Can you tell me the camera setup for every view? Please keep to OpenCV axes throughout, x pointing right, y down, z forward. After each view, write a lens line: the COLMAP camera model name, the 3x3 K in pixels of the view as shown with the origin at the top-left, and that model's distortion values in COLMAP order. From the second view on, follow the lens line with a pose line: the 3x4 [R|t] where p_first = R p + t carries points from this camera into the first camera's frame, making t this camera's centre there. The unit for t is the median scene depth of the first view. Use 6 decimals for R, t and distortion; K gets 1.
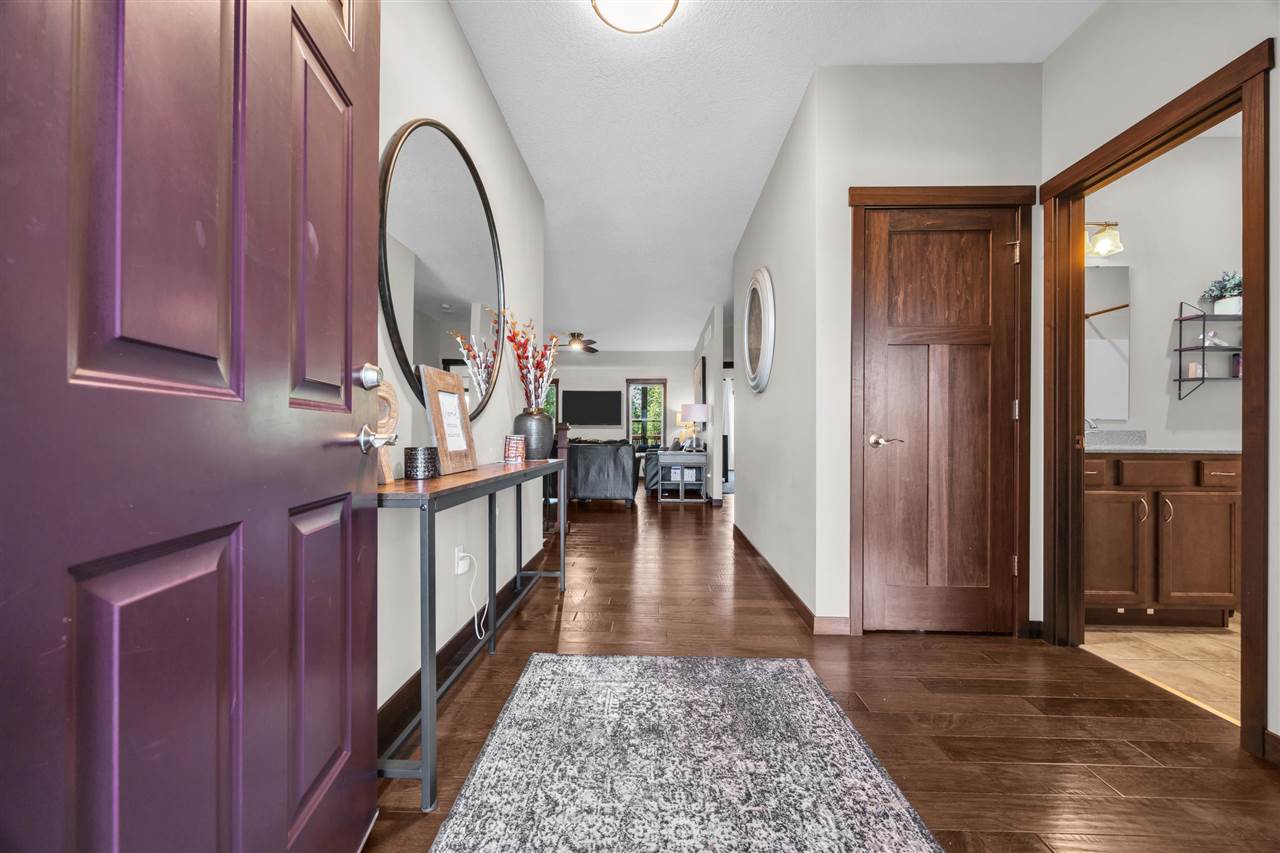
lens RADIAL K [[489.2, 0, 639.5], [0, 489.2, 435.0], [0, 0, 1]] dist [-0.002394, -0.000289]
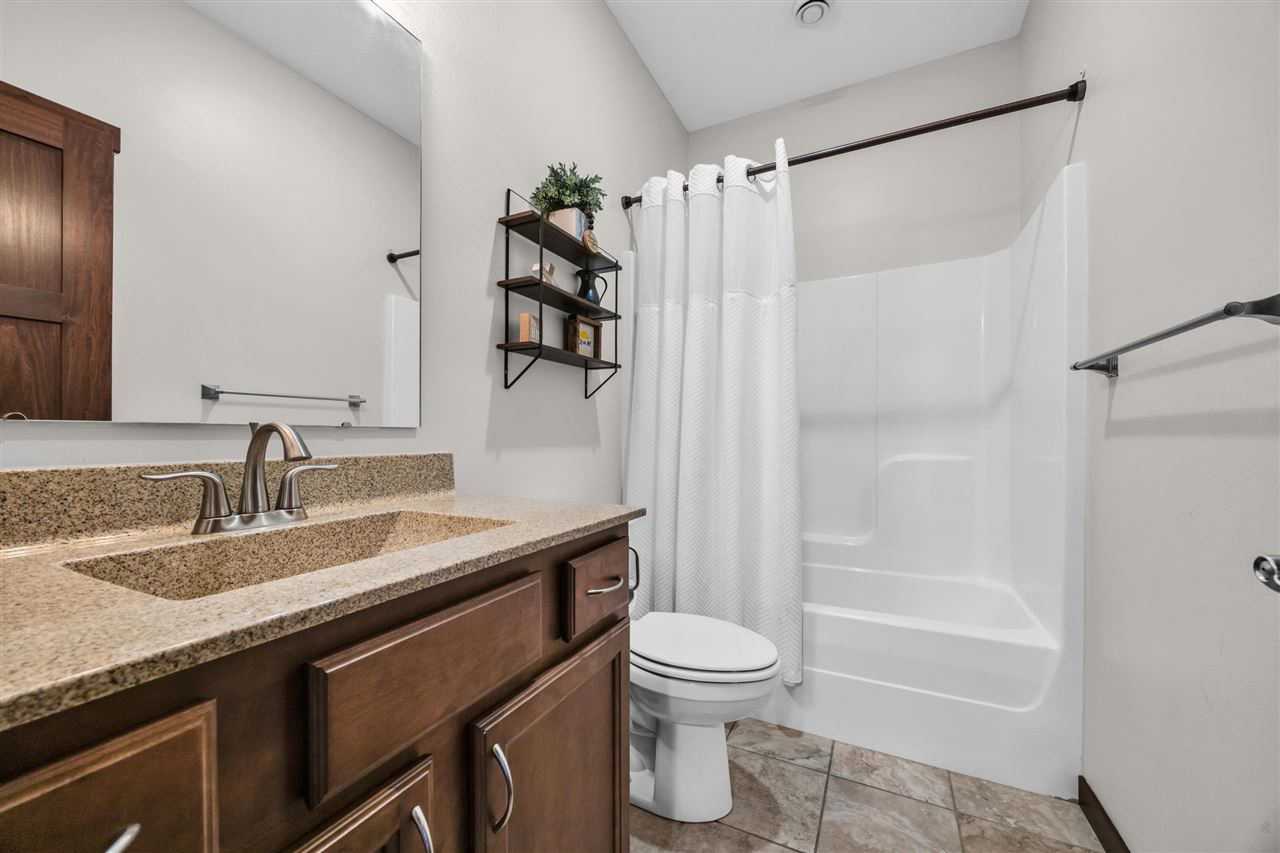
lens RADIAL K [[489.2, 0, 639.5], [0, 489.2, 435.0], [0, 0, 1]] dist [-0.002394, -0.000289]
pose [[0.420205, -0.004859, 0.907416, 0.725185], [-0.000579, 0.999984, 0.005623, -0.027649], [-0.907429, -0.002888, 0.420196, 0.678259]]
